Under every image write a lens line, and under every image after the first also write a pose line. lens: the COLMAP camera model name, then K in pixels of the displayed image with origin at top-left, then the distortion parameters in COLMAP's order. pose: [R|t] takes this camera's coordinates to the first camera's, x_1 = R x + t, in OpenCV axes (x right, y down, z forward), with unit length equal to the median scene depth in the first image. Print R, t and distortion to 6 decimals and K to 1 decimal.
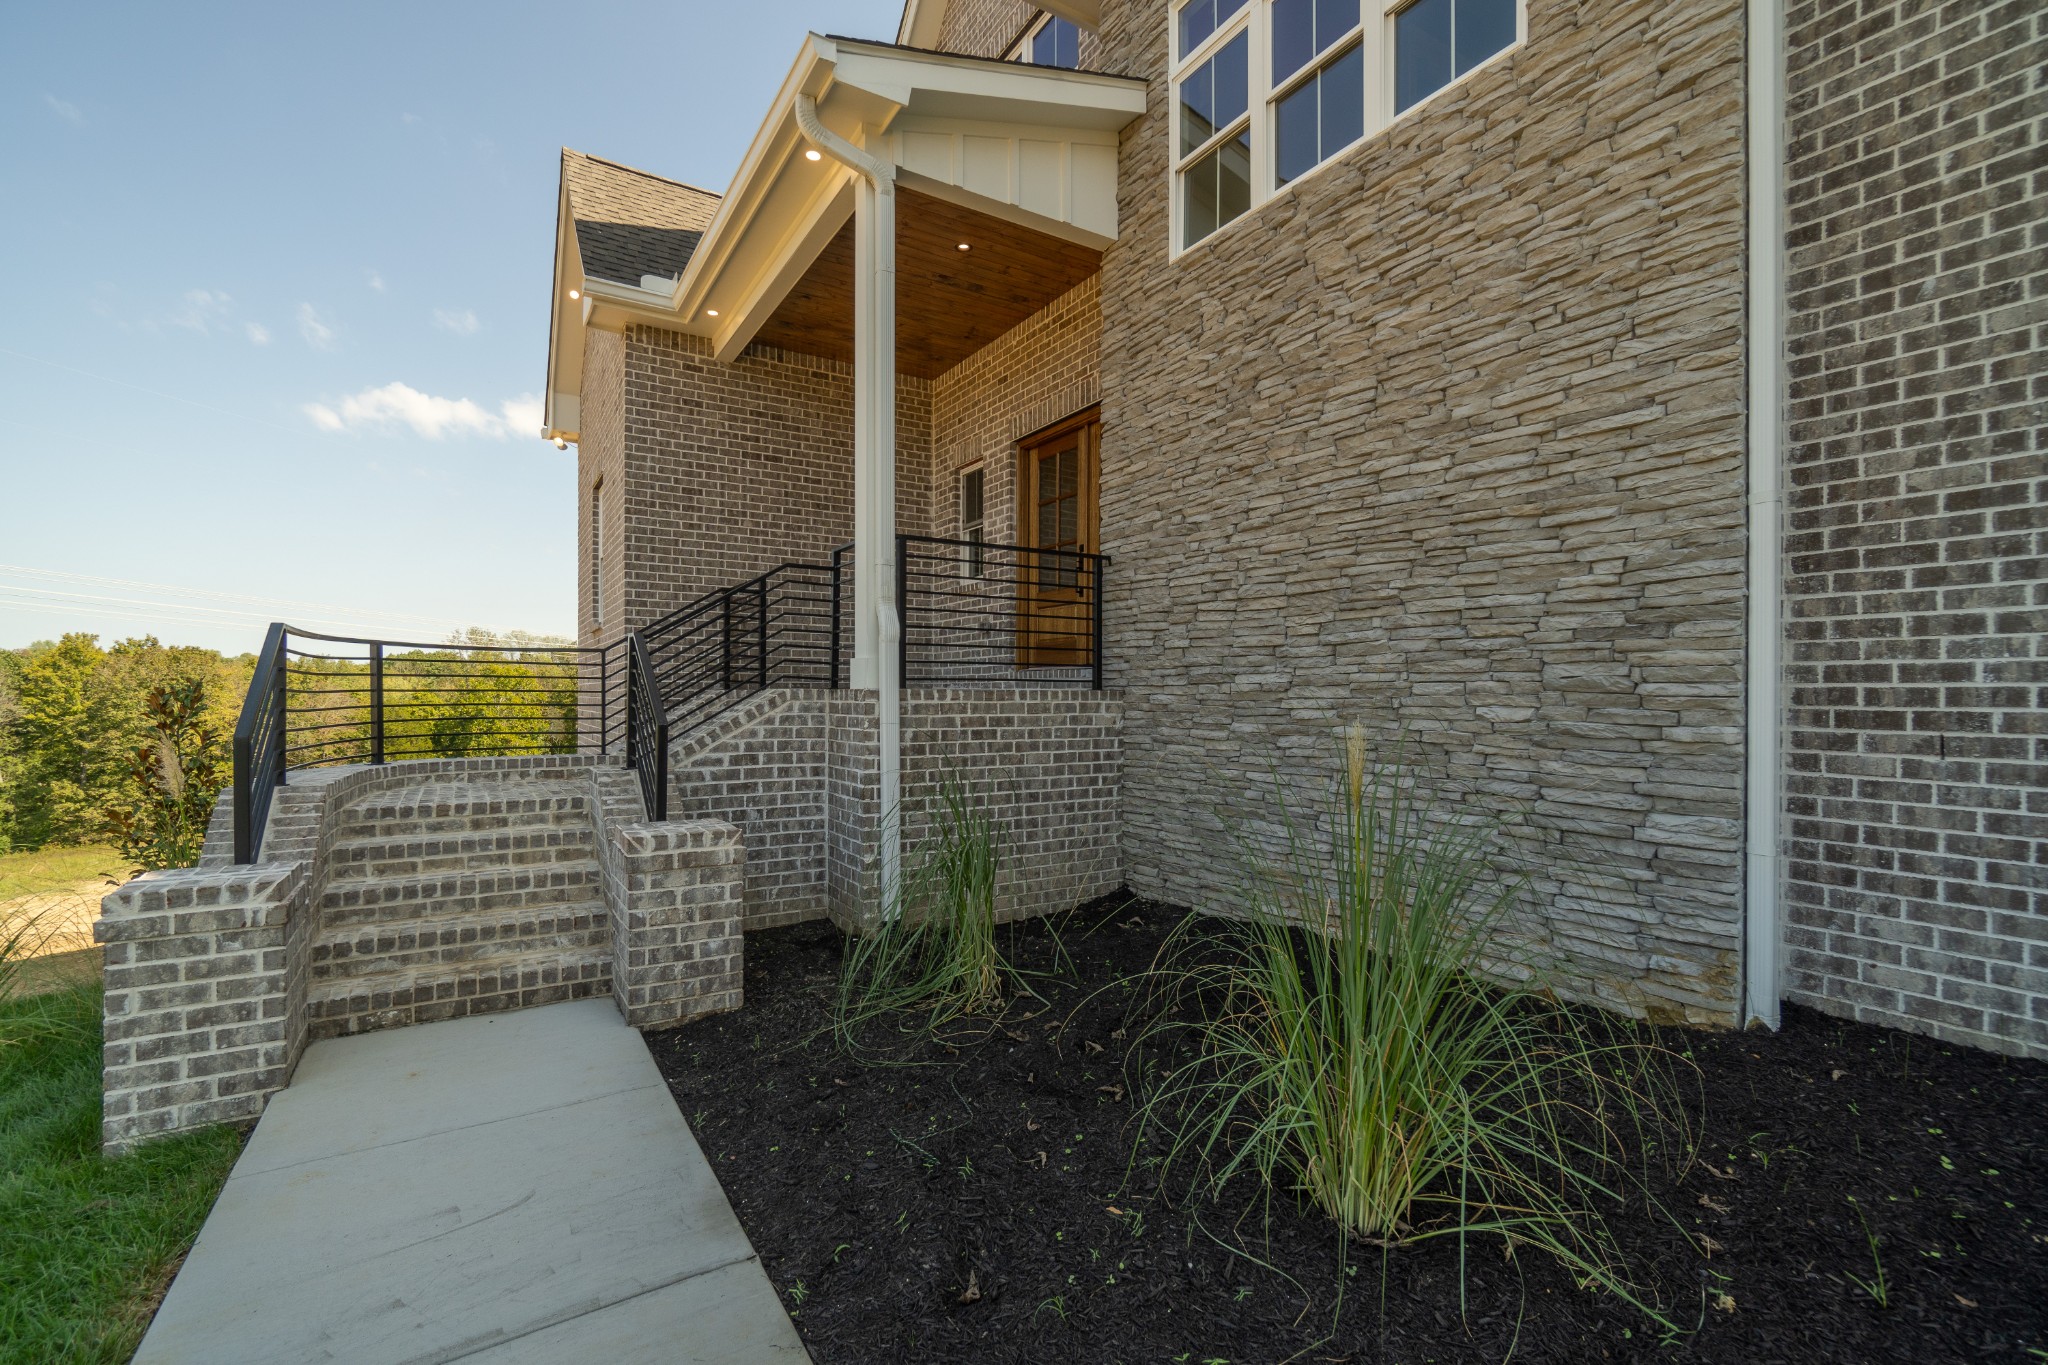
lens RADIAL K [[906.2, 0, 991.9], [0, 906.2, 688.3], [0, 0, 1]] dist [-0.009609, -0.000097]
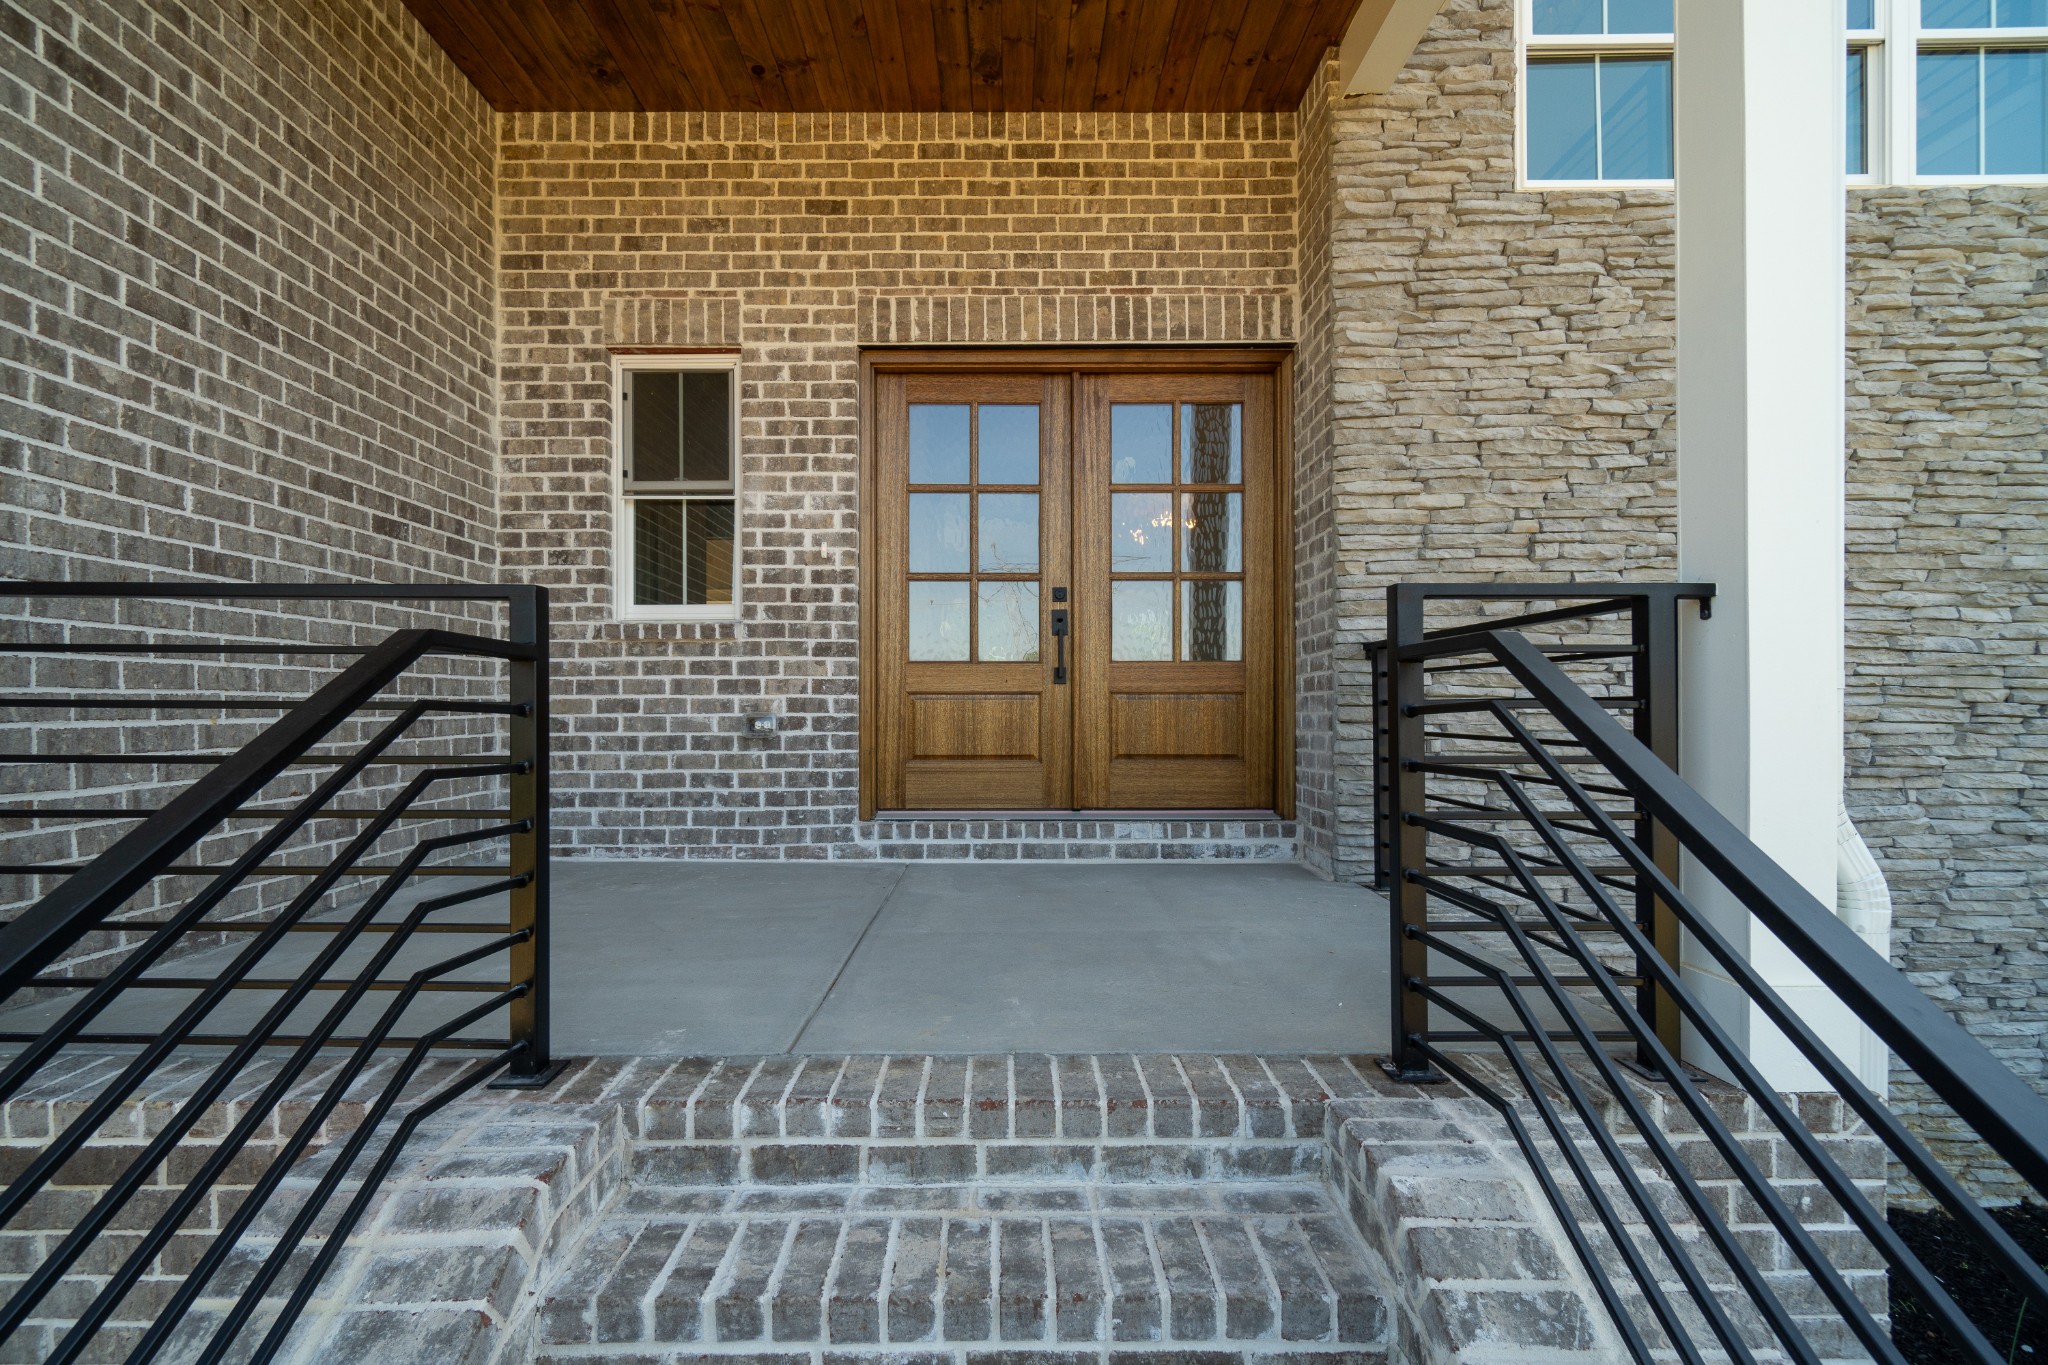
lens RADIAL K [[887.0, 0, 926.2], [0, 887.0, 686.6], [0, 0, 1]] dist [-0.017592, 0.008025]
pose [[0.498324, 0.003531, 0.866984, -0.516061], [-0.001096, 0.999993, -0.003442, -0.125134], [-0.866990, 0.000765, 0.498325, 1.034076]]
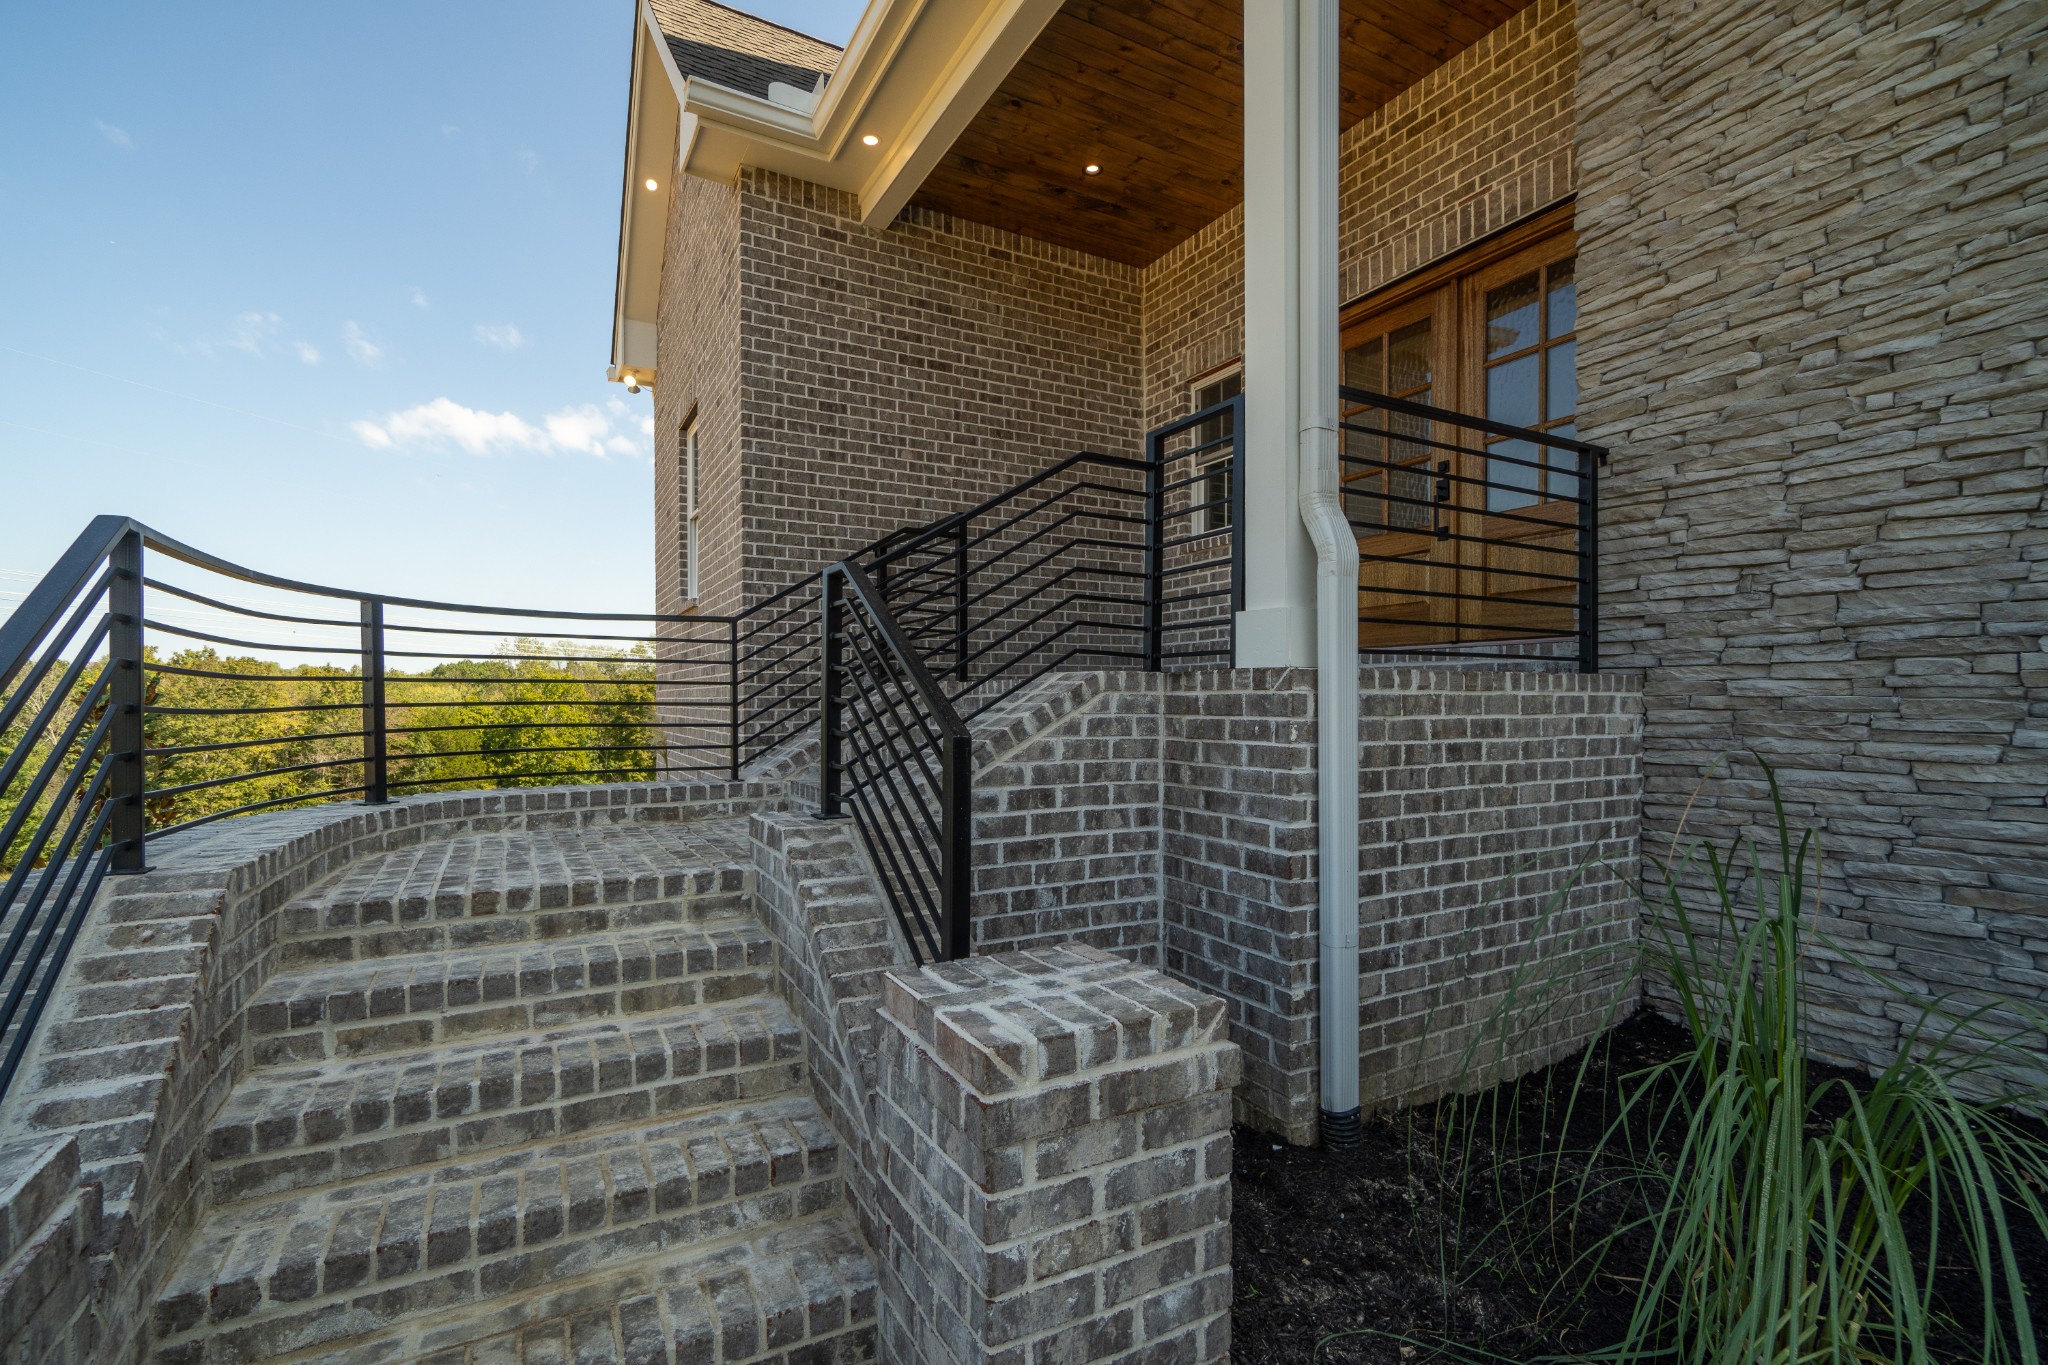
lens RADIAL K [[881.8, 0, 1016.2], [0, 881.8, 702.0], [0, 0, 1]] dist [-0.002563, -0.000299]
pose [[0.999961, -0.002979, -0.008328, -0.269075], [0.003046, 0.999963, 0.007999, 0.015060], [0.008304, -0.008024, 0.999933, 0.448886]]
